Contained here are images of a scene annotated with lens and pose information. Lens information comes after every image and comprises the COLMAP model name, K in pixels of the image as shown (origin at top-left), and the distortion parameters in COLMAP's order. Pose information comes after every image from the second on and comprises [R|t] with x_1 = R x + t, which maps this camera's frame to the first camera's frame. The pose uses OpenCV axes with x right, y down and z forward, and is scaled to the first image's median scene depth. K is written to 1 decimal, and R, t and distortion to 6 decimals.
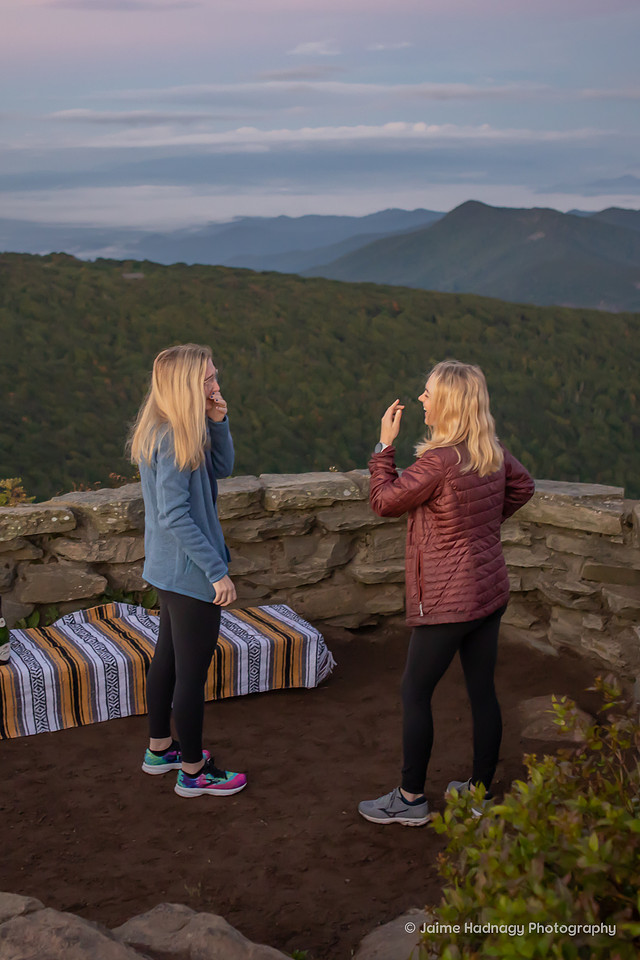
lens RADIAL K [[1304.2, 0, 231.3], [0, 1304.2, 478.1], [0, 0, 1]] dist [-0.069024, 0.000000]
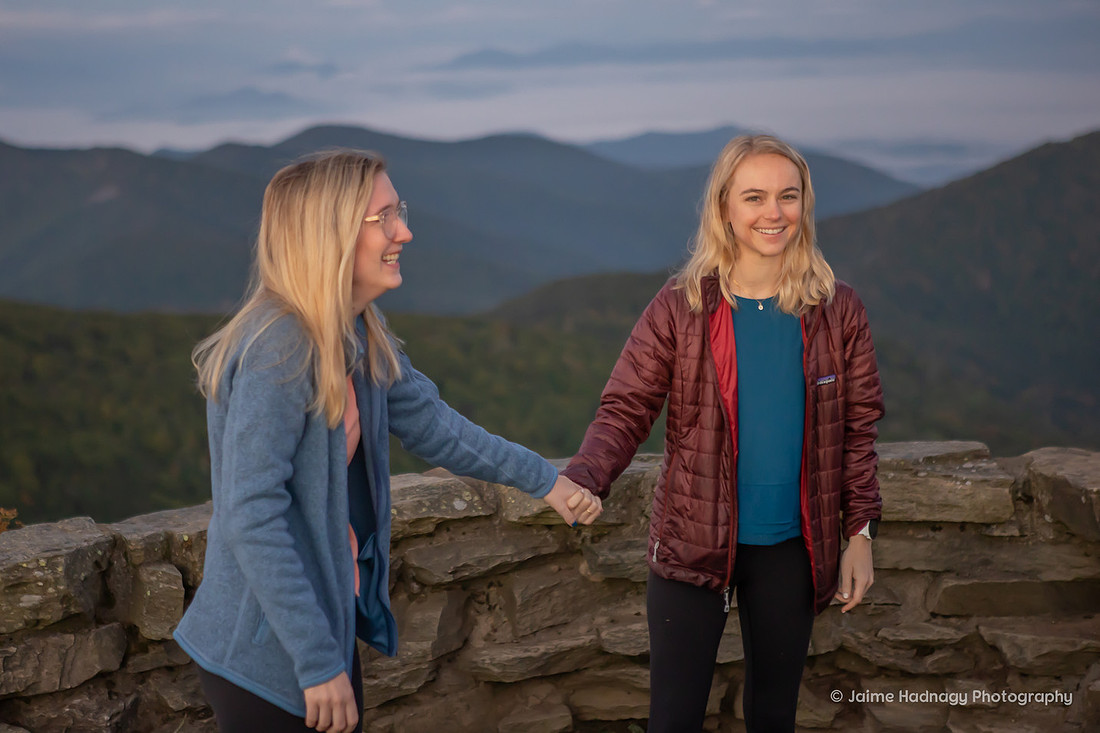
lens RADIAL K [[2279.2, 0, 504.1], [0, 2279.2, 399.7], [0, 0, 1]] dist [0.211183, 0.000000]
pose [[0.920267, -0.071191, 0.384760, -0.227664], [0.108016, 0.991321, -0.074931, 0.038599], [-0.376086, 0.110517, 0.919970, 0.176148]]
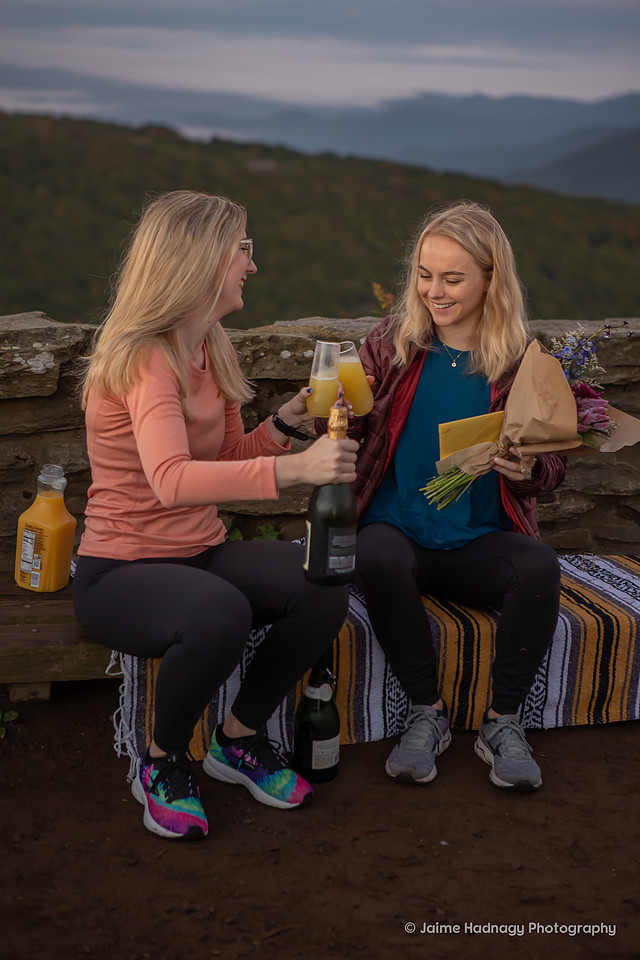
lens RADIAL K [[1830.5, 0, 317.4], [0, 1830.5, 472.0], [0, 0, 1]] dist [0.205067, 0.000000]
pose [[0.996859, 0.072320, -0.032291, -0.089114], [-0.072117, 0.997369, 0.007431, 0.066651], [0.032743, -0.005079, 0.999451, 0.249540]]
